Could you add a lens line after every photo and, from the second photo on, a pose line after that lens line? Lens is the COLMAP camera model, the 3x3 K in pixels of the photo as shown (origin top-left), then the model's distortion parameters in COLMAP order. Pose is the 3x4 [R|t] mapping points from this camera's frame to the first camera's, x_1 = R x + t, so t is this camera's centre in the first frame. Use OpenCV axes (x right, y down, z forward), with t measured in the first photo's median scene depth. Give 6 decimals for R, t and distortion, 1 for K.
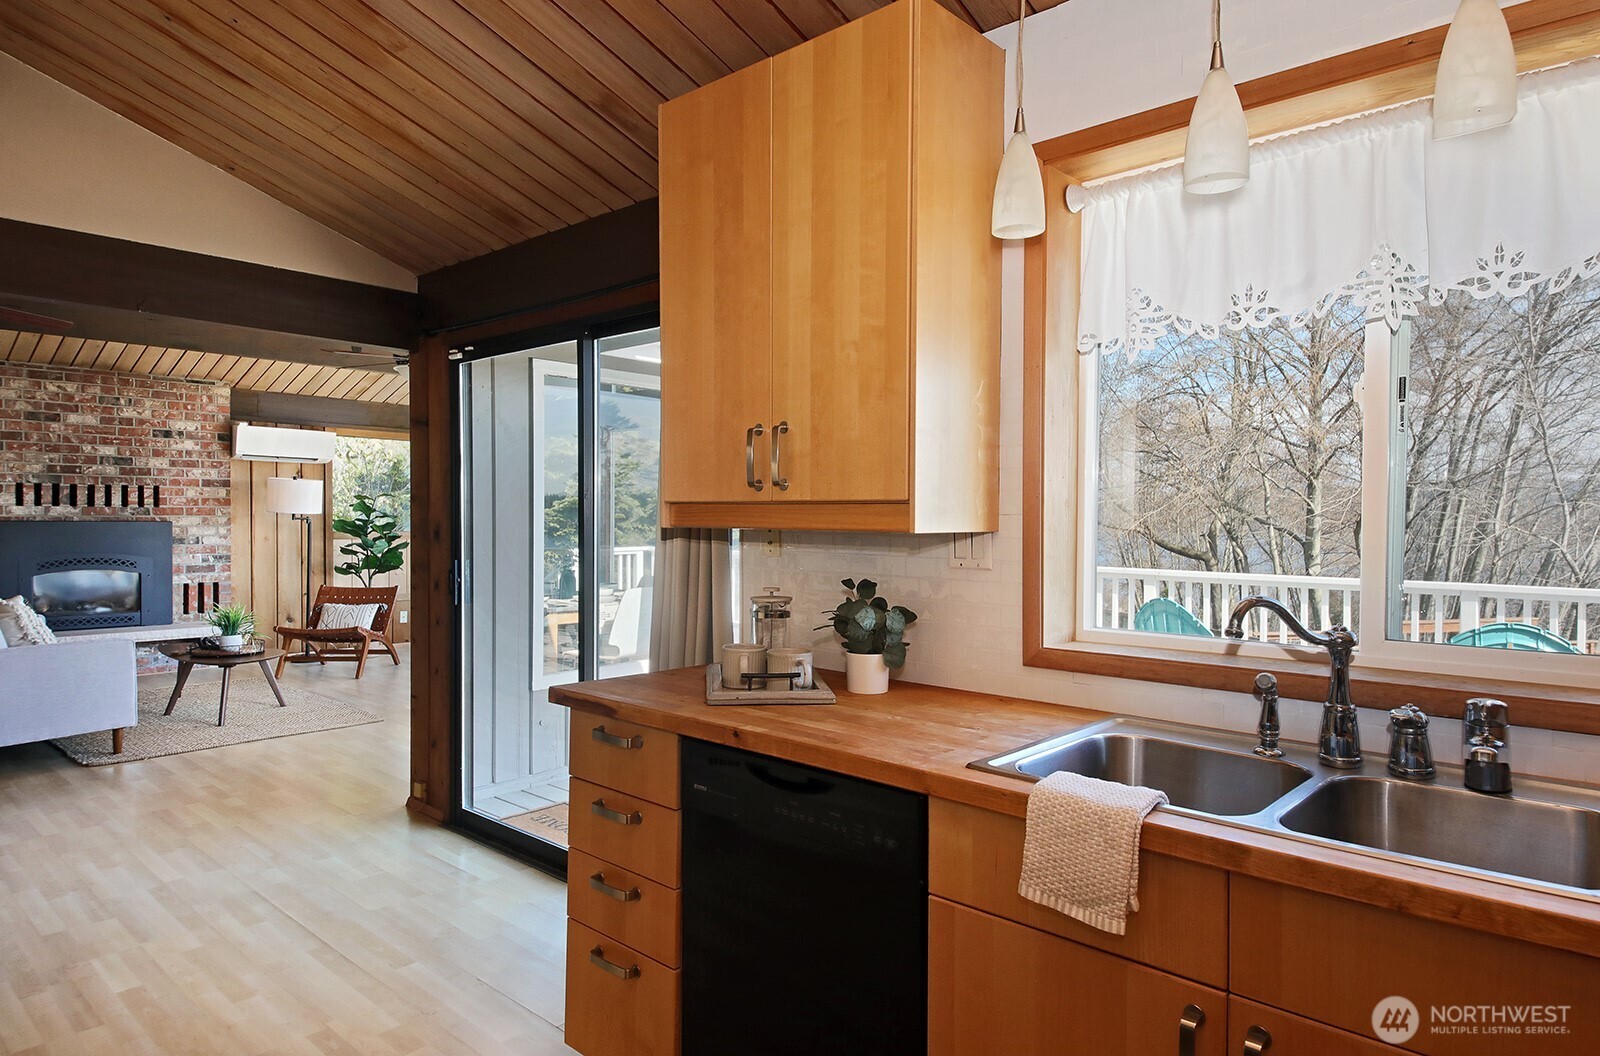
lens RADIAL K [[934.9, 0, 809.8], [0, 934.9, 530.4], [0, 0, 1]] dist [0.016105, -0.022942]
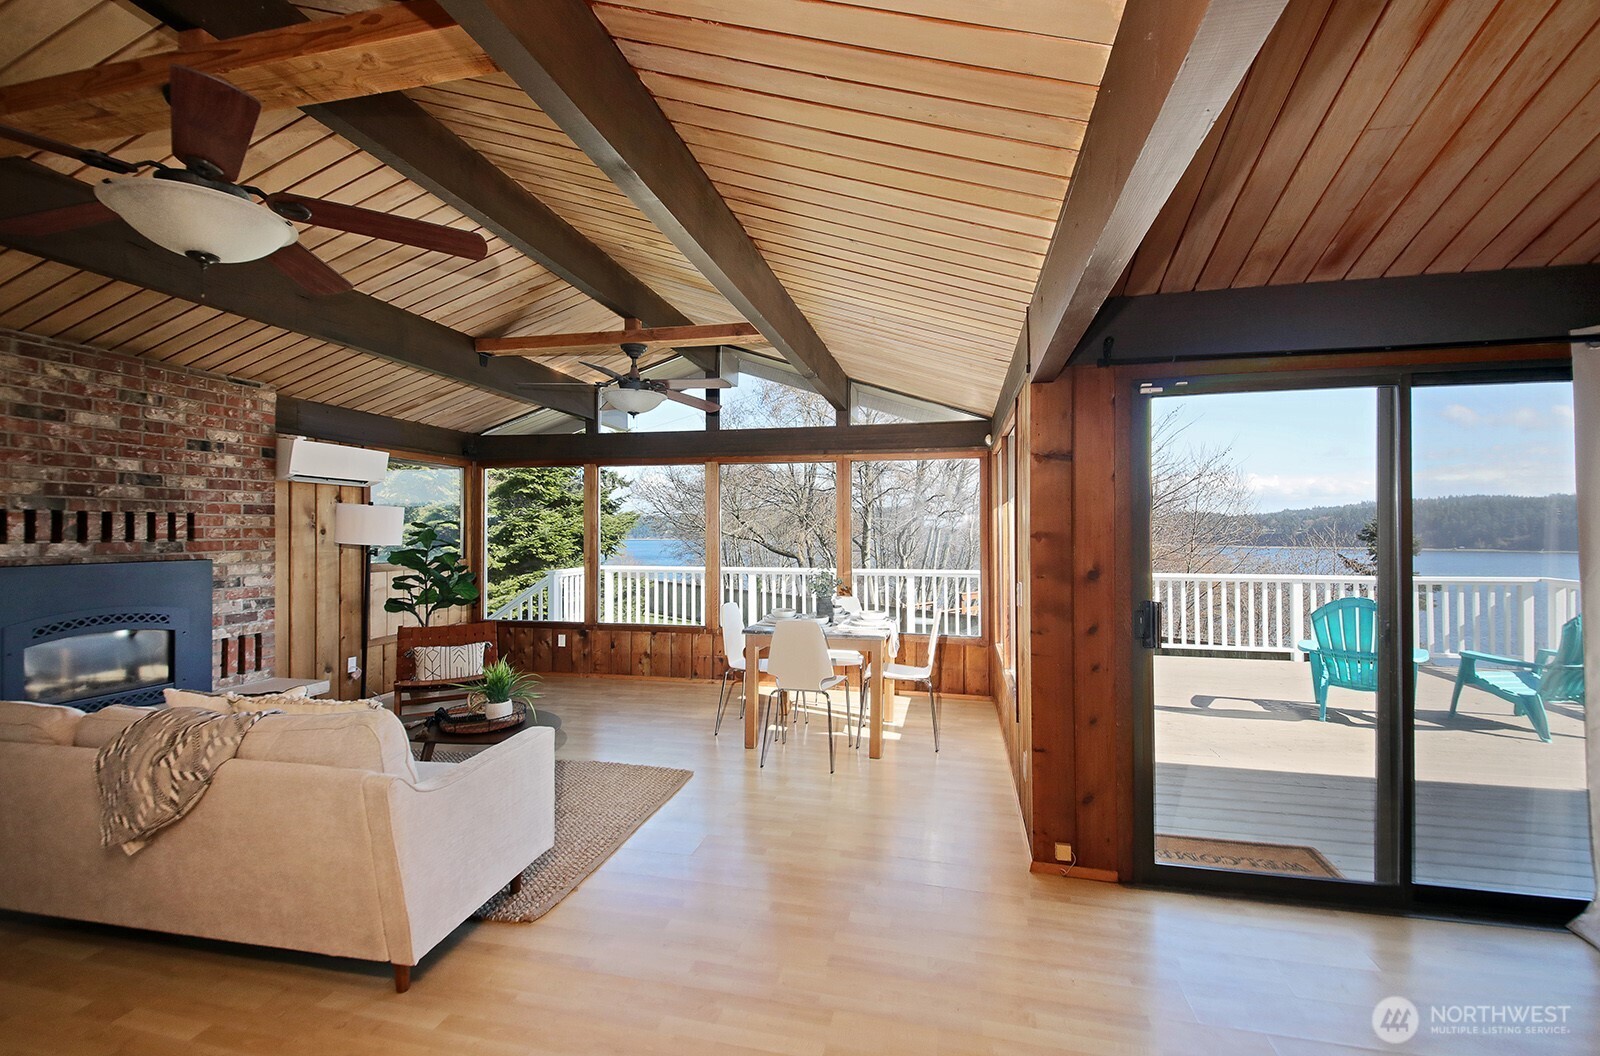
lens RADIAL K [[681.1, 0, 805.0], [0, 681.1, 527.8], [0, 0, 1]] dist [-0.007124, -0.000921]
pose [[0.885274, -0.008885, 0.464984, -0.523052], [0.017269, 0.999756, -0.013775, -0.019934], [-0.464748, 0.020225, 0.885212, 0.288482]]
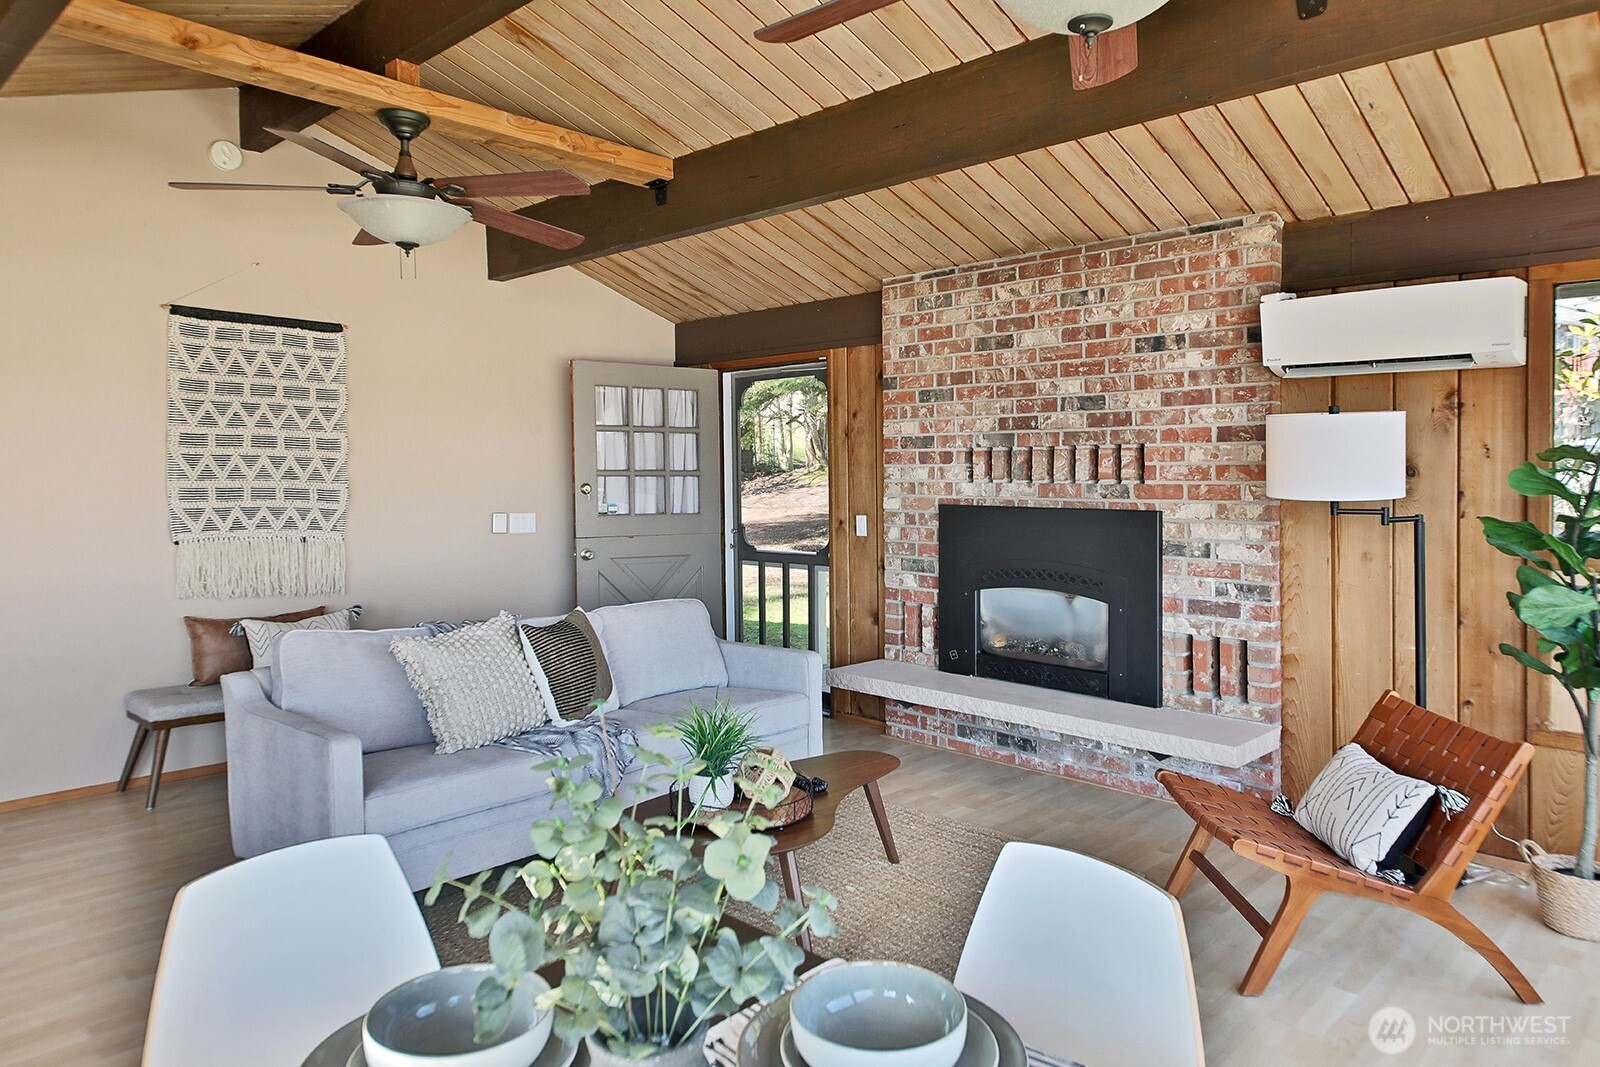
lens RADIAL K [[1027.4, 0, 828.8], [0, 1027.4, 508.7], [0, 0, 1]] dist [0.036733, -0.002449]
pose [[-0.047850, 0.025795, -0.998521, -0.104135], [-0.017188, 0.999497, 0.026644, -0.023806], [0.998707, 0.018437, -0.047382, 0.870424]]
